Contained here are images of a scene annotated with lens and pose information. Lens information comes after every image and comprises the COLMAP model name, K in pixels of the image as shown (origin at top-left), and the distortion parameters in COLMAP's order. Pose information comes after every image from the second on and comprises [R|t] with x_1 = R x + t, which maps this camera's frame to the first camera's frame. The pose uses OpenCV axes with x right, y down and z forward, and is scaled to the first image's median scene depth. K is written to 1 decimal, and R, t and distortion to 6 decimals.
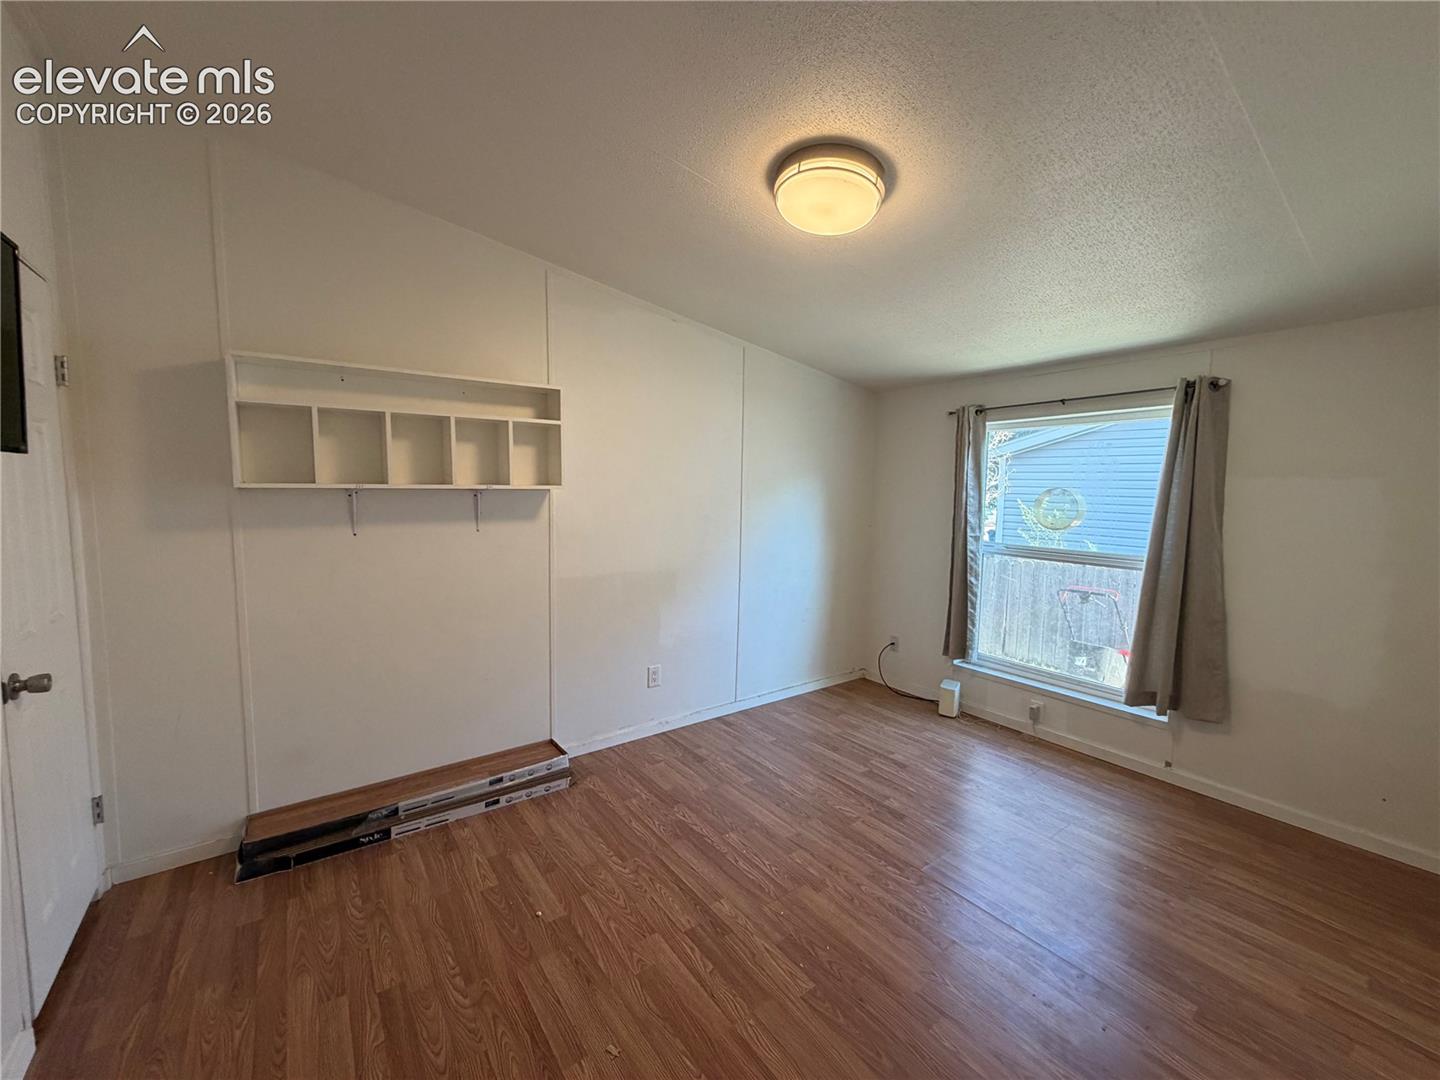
lens RADIAL K [[573.6, 0, 718.3], [0, 573.6, 542.9], [0, 0, 1]] dist [-0.000111, 0.000276]
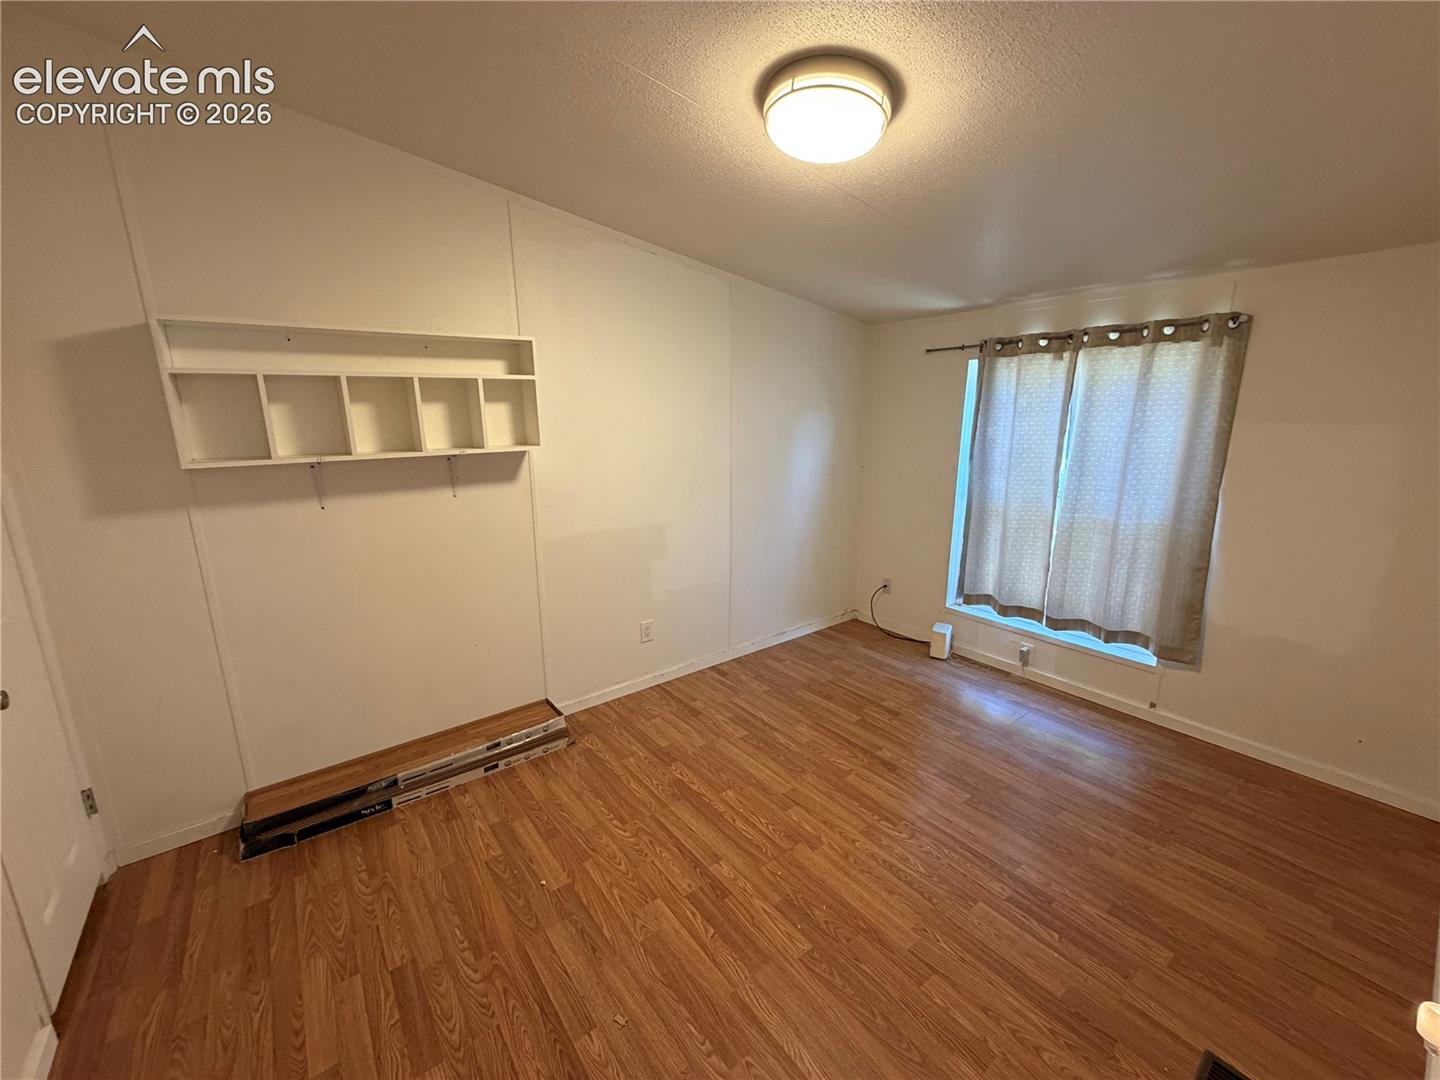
lens RADIAL K [[573.6, 0, 718.0], [0, 573.6, 542.7], [0, 0, 1]] dist [-0.000111, 0.000276]
pose [[0.999581, -0.024550, 0.015355, -0.000583], [0.022286, 0.990816, 0.133371, -0.080481], [-0.018488, -0.132973, 0.990947, 0.054251]]
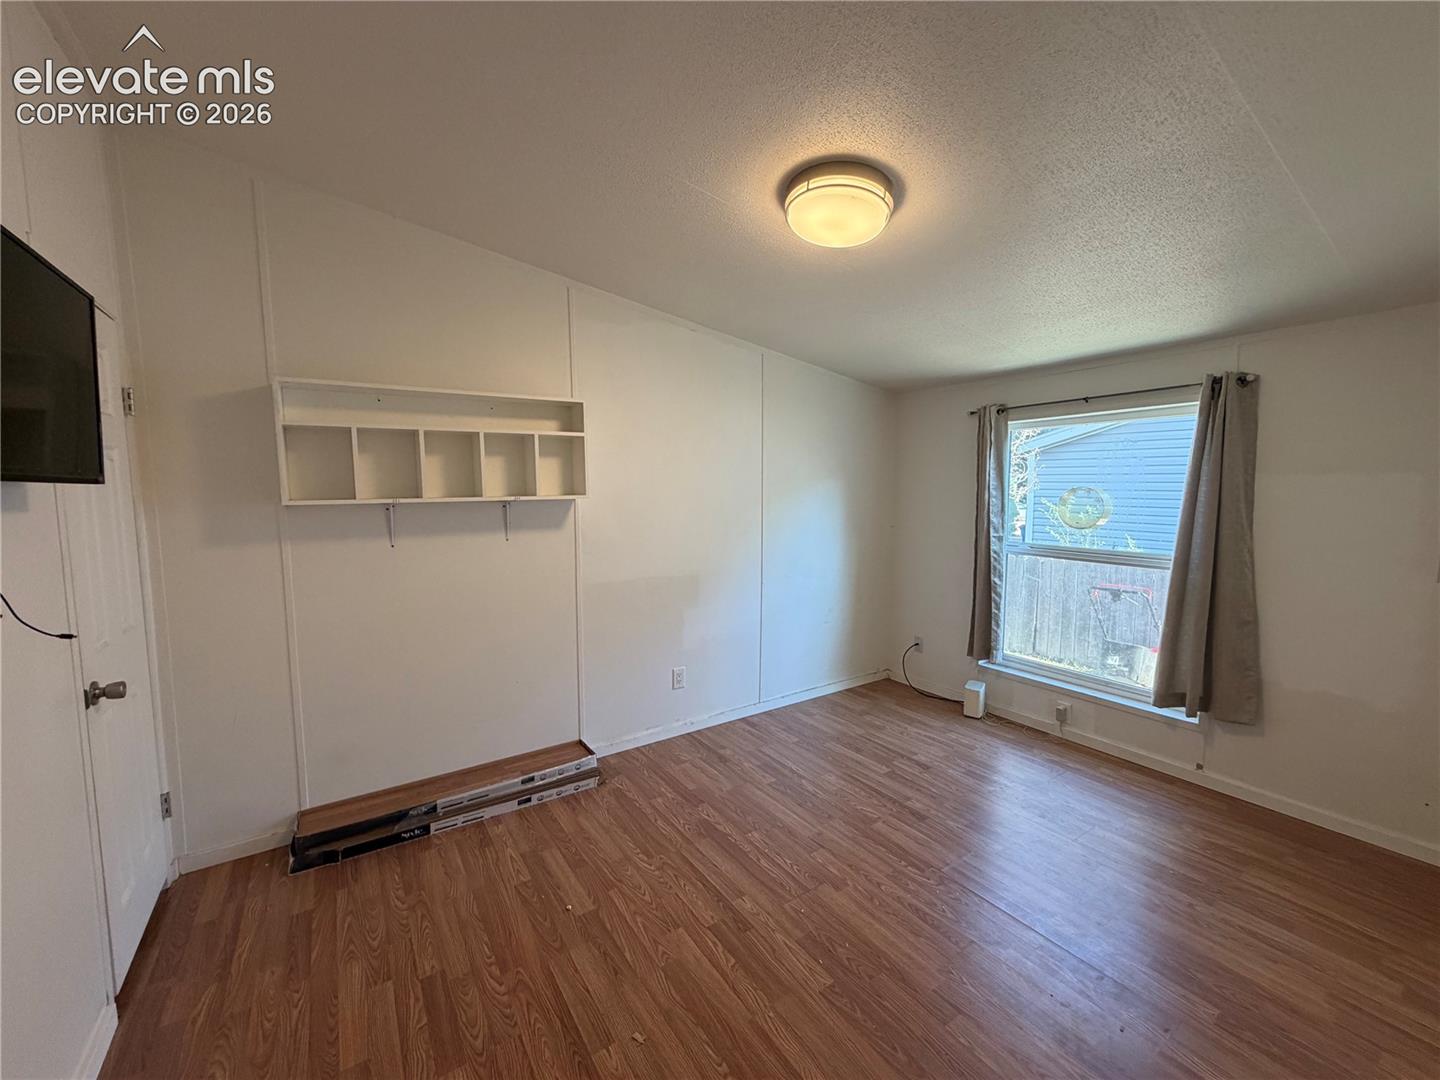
lens RADIAL K [[573.6, 0, 718.6], [0, 573.6, 542.7], [0, 0, 1]] dist [-0.000111, 0.000276]
pose [[0.998792, -0.013945, -0.047111, 0.017518], [0.014039, 0.999900, 0.001665, -0.016503], [0.047083, -0.002324, 0.998888, -0.029924]]
